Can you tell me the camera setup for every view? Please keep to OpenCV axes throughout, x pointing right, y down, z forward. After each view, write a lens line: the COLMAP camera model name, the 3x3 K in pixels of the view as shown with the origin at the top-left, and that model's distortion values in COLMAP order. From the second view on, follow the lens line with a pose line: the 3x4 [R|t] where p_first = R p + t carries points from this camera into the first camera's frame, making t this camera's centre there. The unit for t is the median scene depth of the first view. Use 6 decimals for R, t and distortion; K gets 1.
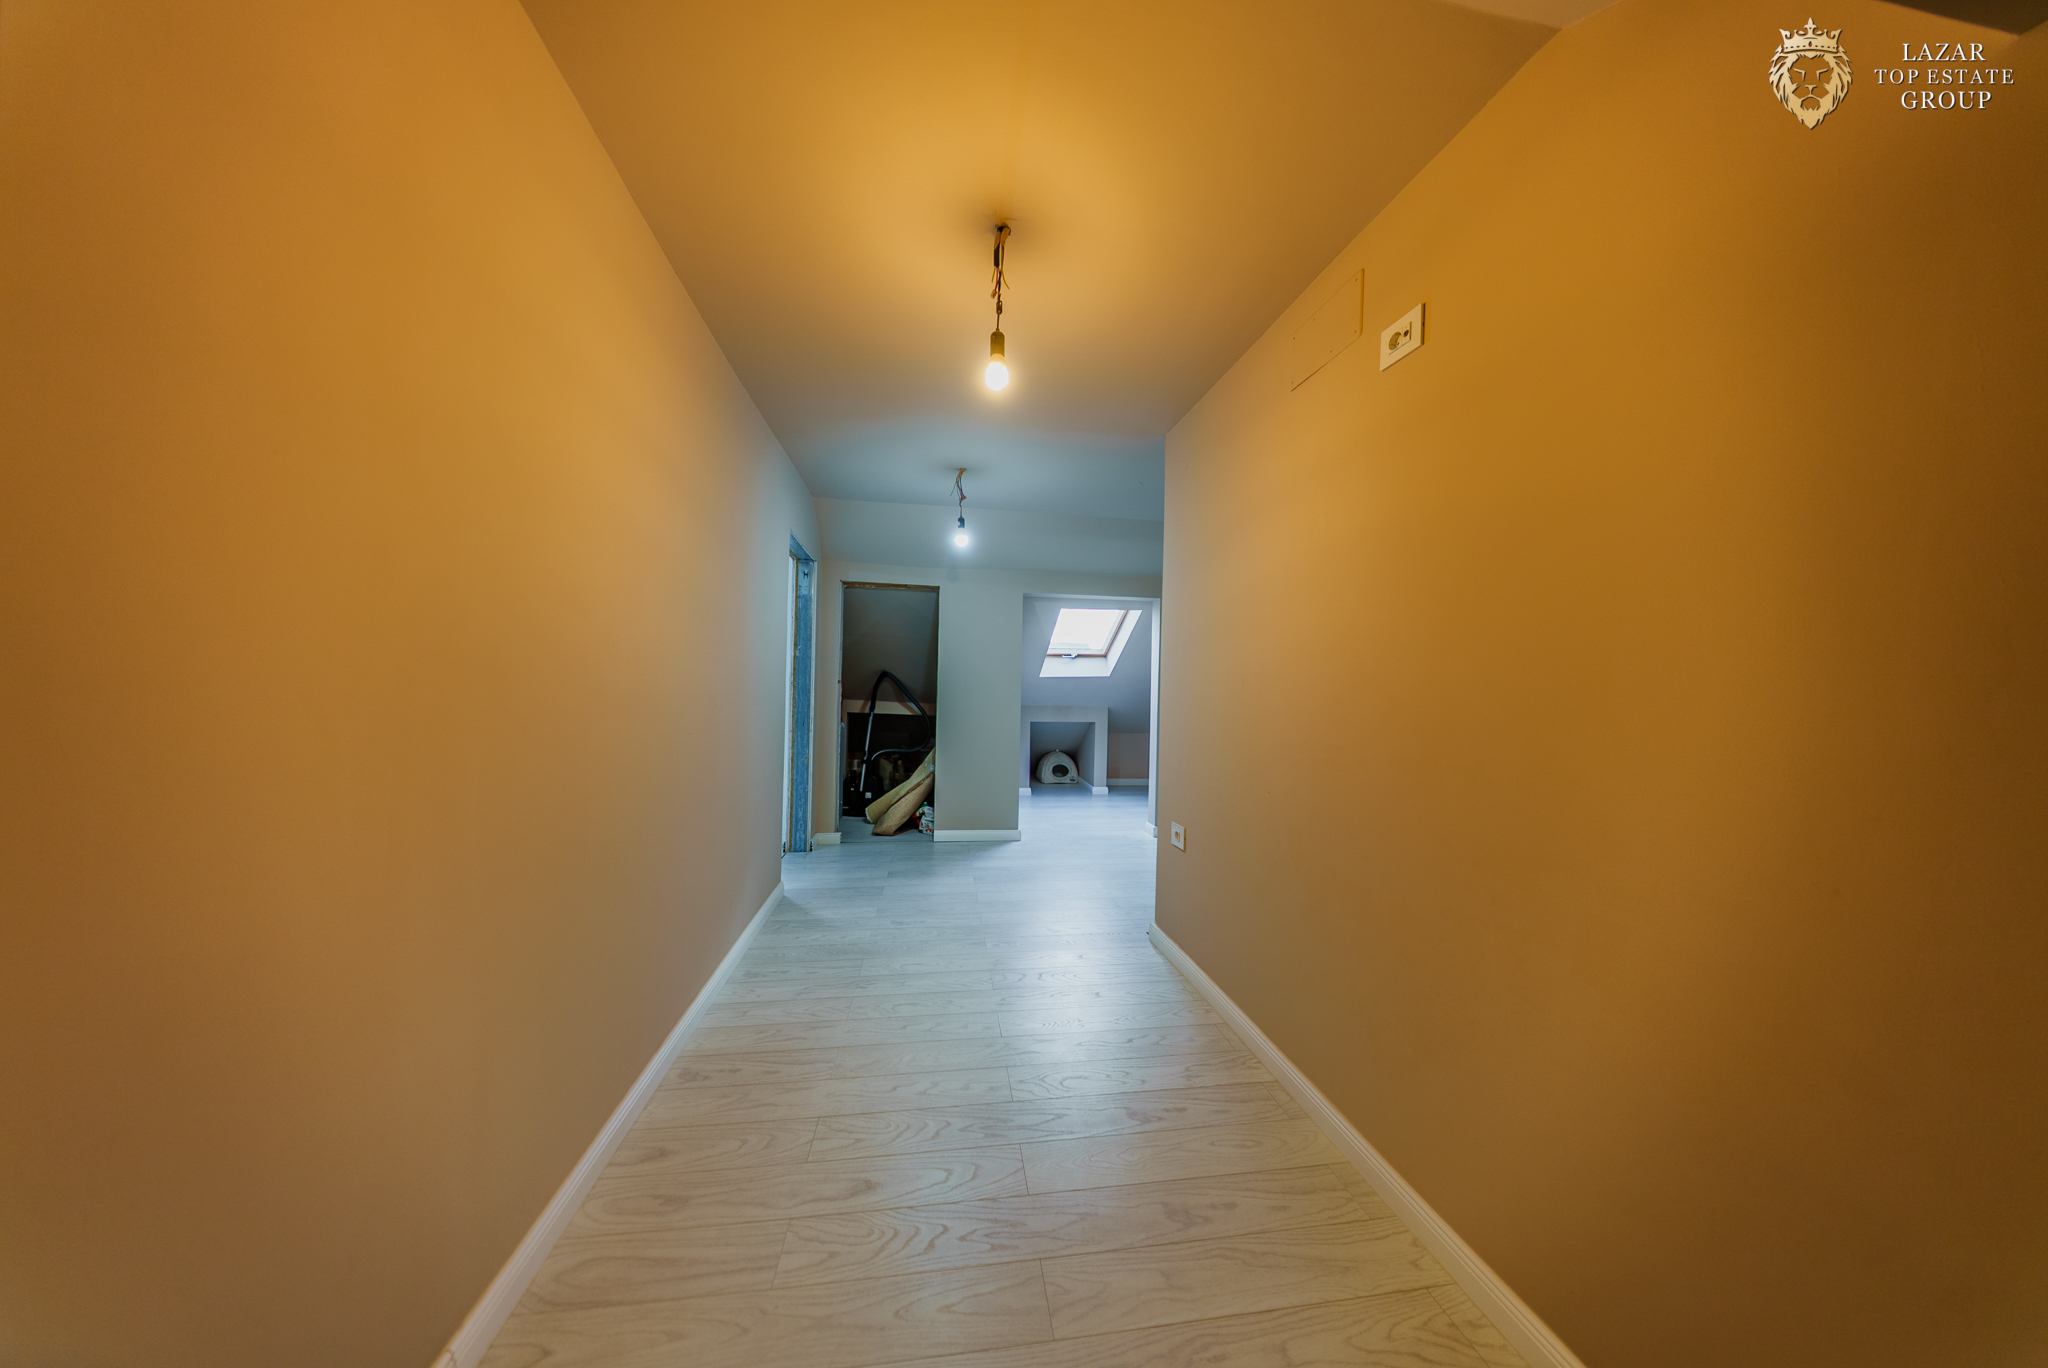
lens RADIAL K [[603.1, 0, 1029.1], [0, 603.1, 684.3], [0, 0, 1]] dist [0.000232, -0.001627]
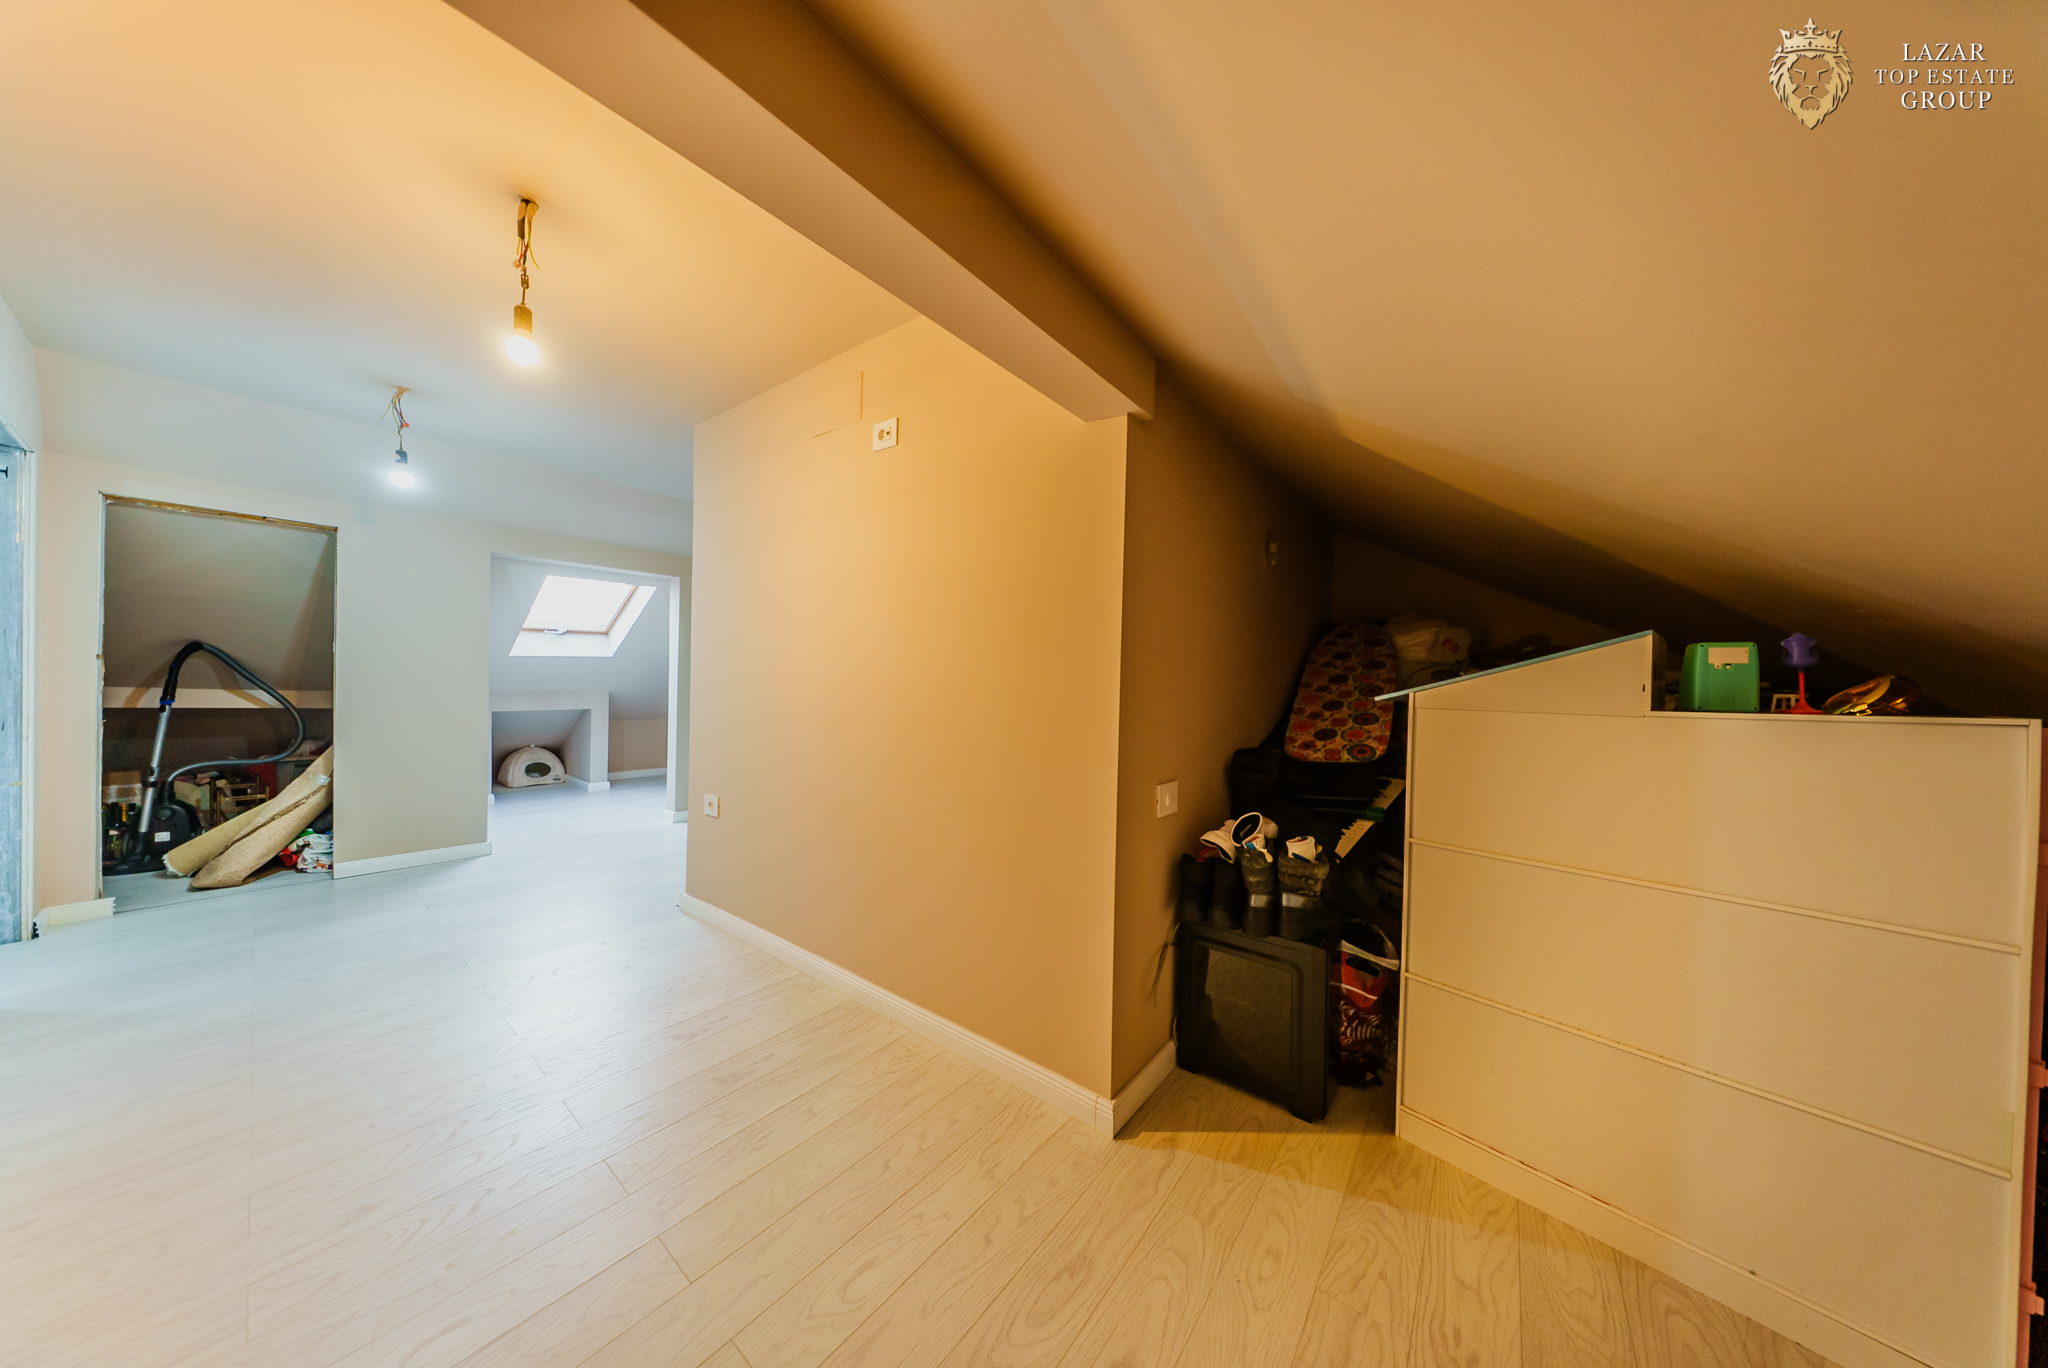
lens RADIAL K [[603.1, 0, 1029.1], [0, 603.1, 684.3], [0, 0, 1]] dist [0.000232, -0.001627]
pose [[0.726798, -0.010596, 0.686770, -0.042171], [-0.008694, 0.999659, 0.024625, 0.000643], [-0.686796, -0.023868, 0.726458, -0.093742]]
